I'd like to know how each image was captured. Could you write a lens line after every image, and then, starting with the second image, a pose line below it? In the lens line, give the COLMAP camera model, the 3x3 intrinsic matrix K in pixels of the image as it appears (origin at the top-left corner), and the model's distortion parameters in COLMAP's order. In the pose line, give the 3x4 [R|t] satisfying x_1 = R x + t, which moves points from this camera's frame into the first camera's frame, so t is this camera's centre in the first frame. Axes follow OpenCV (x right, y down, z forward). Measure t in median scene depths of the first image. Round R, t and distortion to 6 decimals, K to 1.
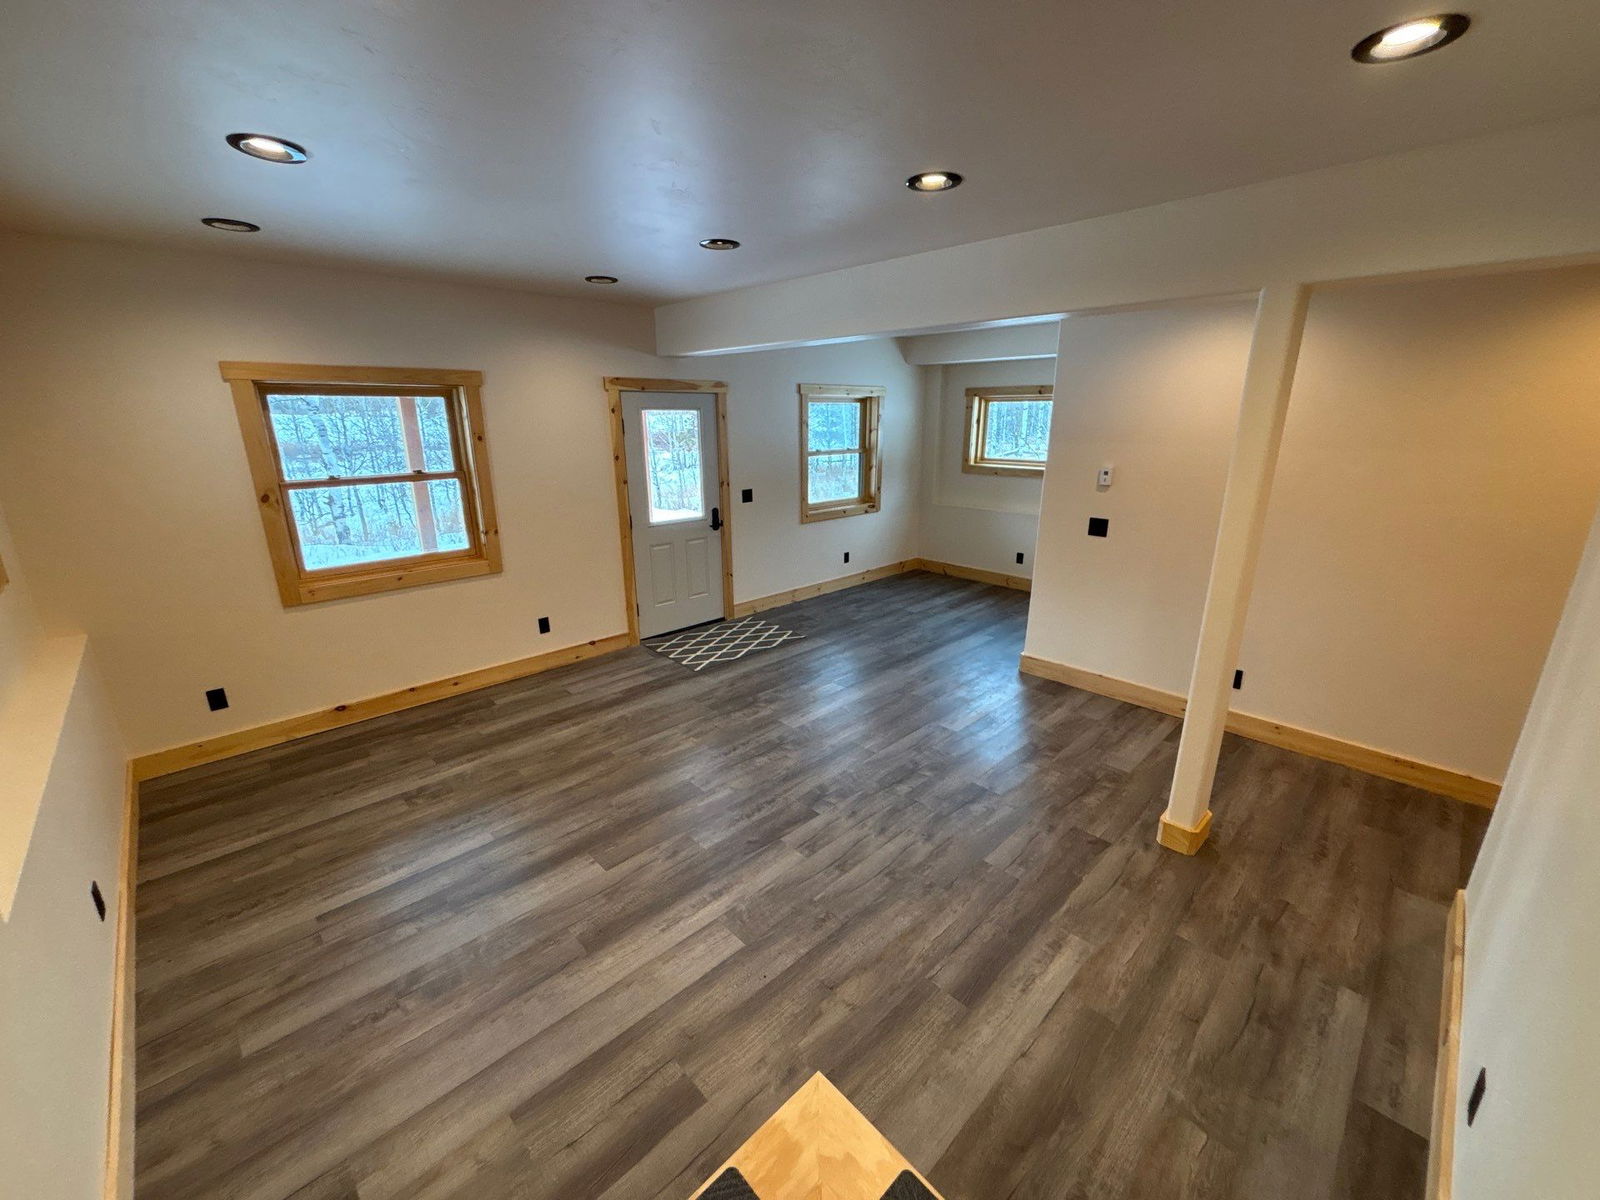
lens RADIAL K [[643.8, 0, 794.6], [0, 643.8, 595.3], [0, 0, 1]] dist [0.002563, -0.000601]
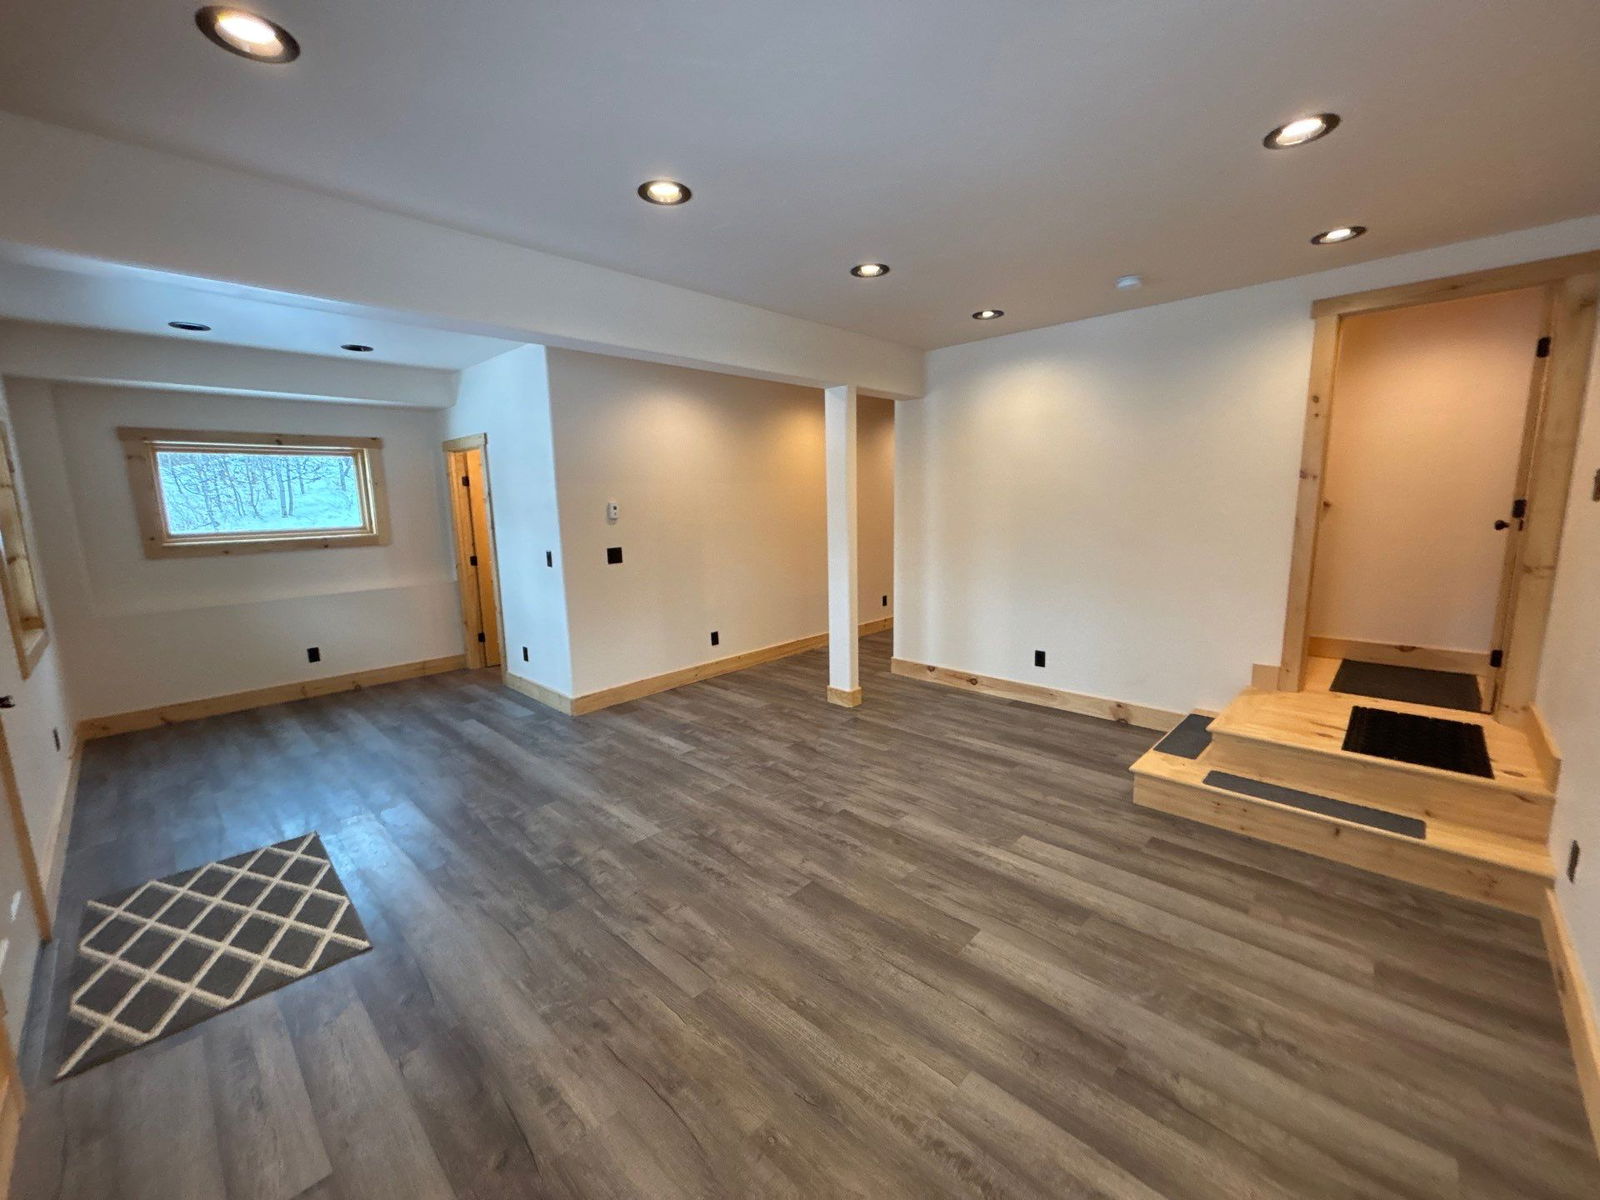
lens RADIAL K [[643.8, 0, 793.9], [0, 643.8, 603.3], [0, 0, 1]] dist [0.002563, -0.000601]
pose [[-0.040793, -0.161177, 0.986082, -0.892472], [0.295824, 0.940709, 0.165999, -0.159394], [-0.954371, 0.298478, 0.009305, 0.938224]]
